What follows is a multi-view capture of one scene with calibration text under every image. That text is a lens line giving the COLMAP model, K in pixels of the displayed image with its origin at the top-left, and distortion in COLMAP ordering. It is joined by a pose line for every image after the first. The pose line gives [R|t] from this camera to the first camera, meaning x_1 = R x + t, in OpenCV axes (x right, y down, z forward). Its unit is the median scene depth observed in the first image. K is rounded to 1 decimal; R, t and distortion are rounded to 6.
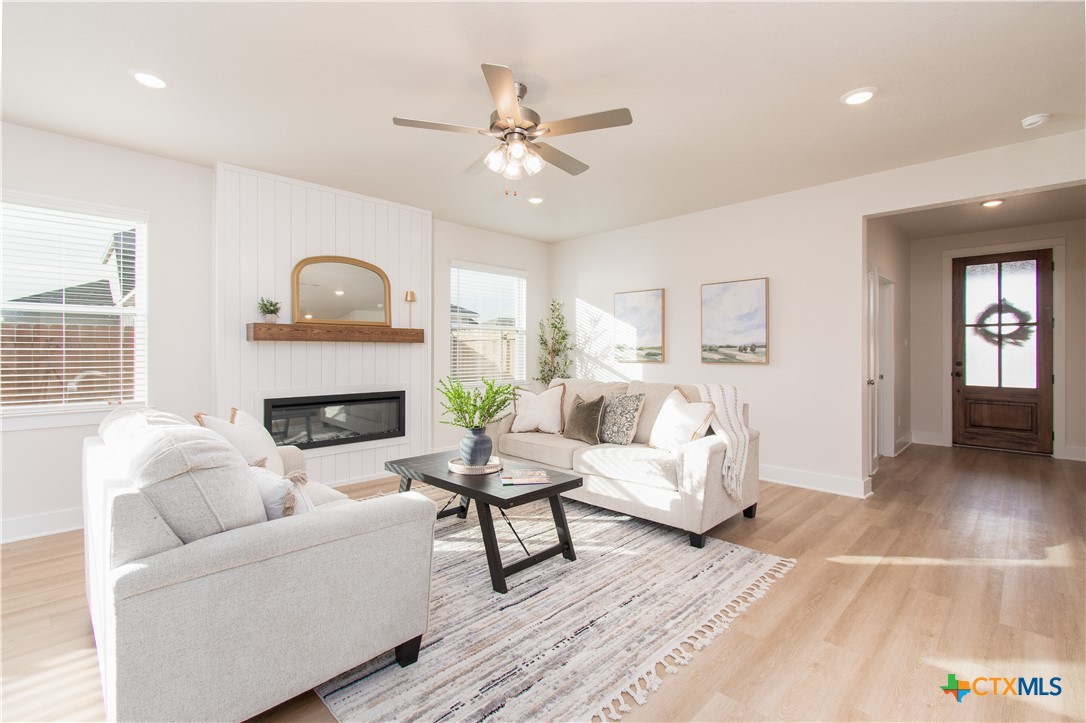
lens RADIAL K [[481.8, 0, 543.0], [0, 481.8, 361.5], [0, 0, 1]] dist [-0.000846, -0.000071]
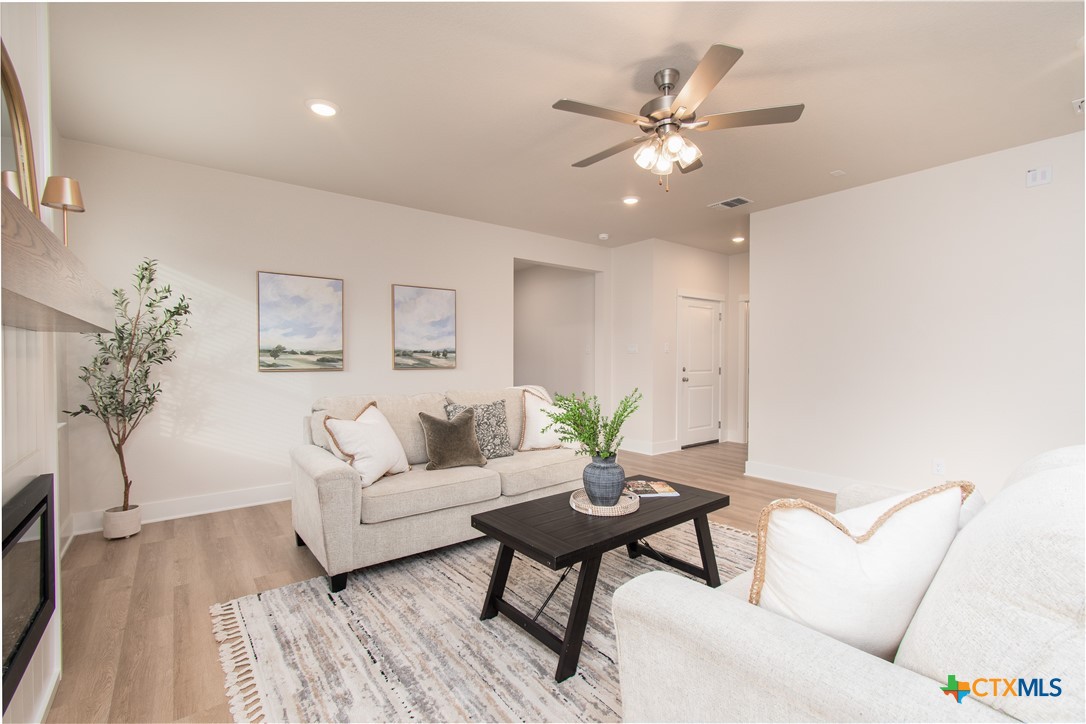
lens RADIAL K [[481.8, 0, 543.0], [0, 481.8, 362.0], [0, 0, 1]] dist [-0.000846, -0.000071]
pose [[0.127696, -0.007303, 0.991787, -0.605774], [0.023405, 0.999717, 0.004348, -0.008596], [-0.991537, 0.022657, 0.127830, 0.659140]]
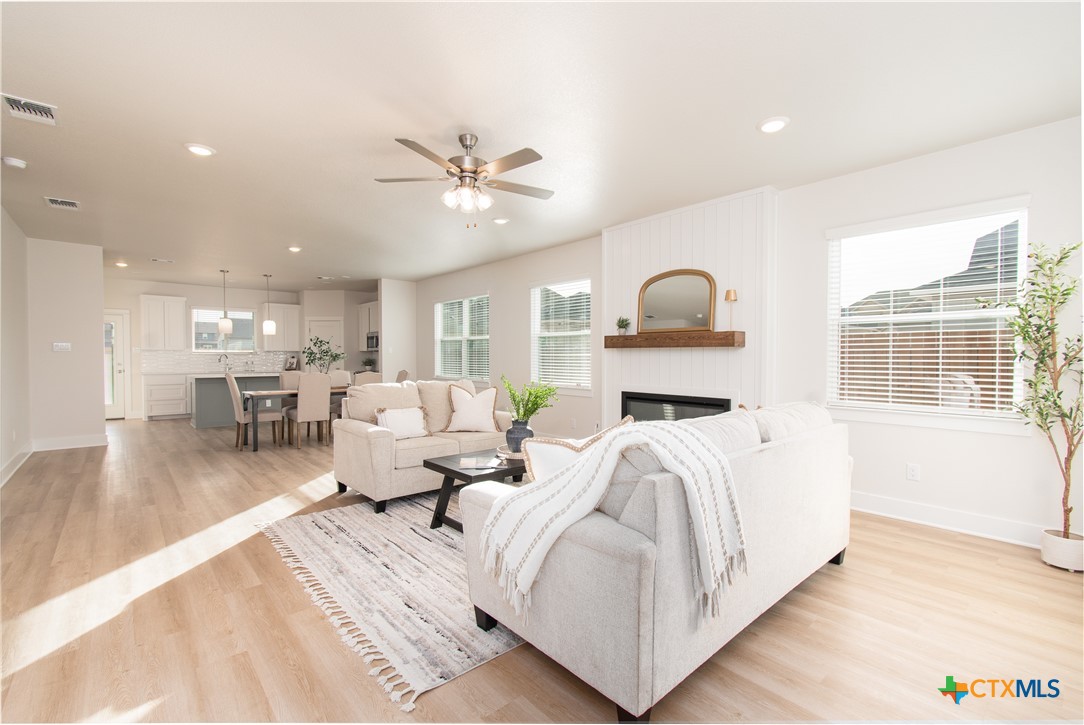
lens RADIAL K [[473.5, 0, 542.0], [0, 473.5, 375.8], [0, 0, 1]] dist [0.001880, 0.000196]
pose [[-0.058723, 0.042500, -0.997369, 0.674939], [-0.019996, 0.998843, 0.043740, -0.016671], [0.998074, 0.022512, -0.057806, 0.745496]]
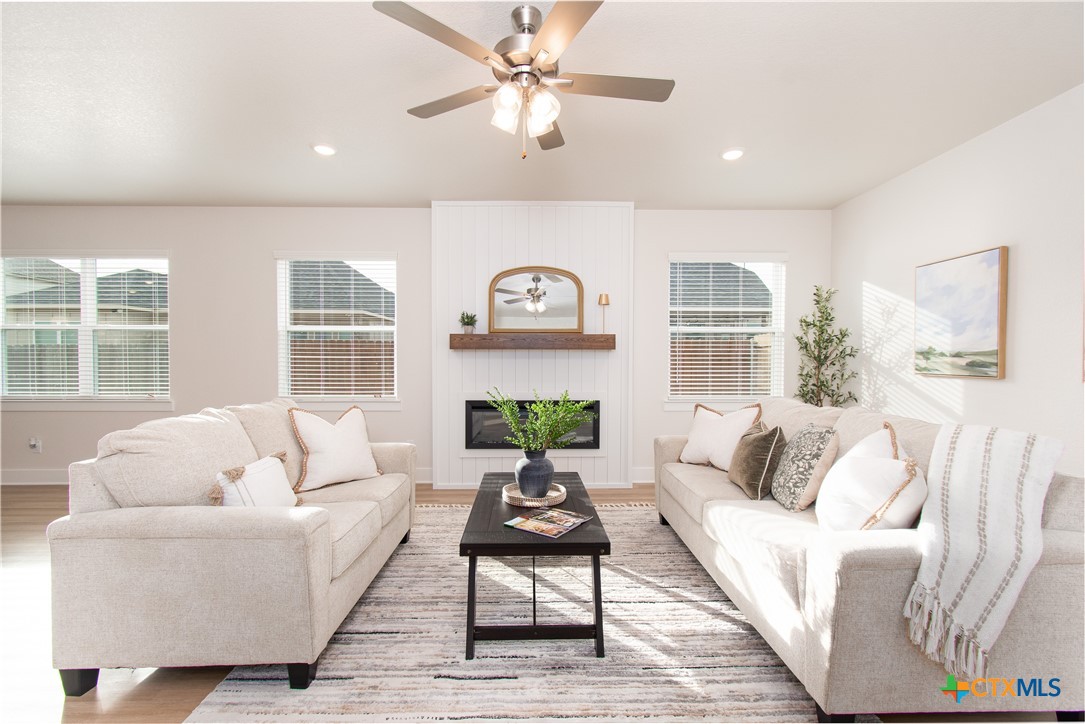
lens RADIAL K [[473.9, 0, 542.5], [0, 473.9, 375.3], [0, 0, 1]] dist [0.001880, 0.000196]
pose [[0.720005, 0.025123, -0.693514, 0.292611], [-0.015526, 0.999678, 0.020096, -0.006047], [0.693796, -0.003702, 0.720162, 0.276041]]
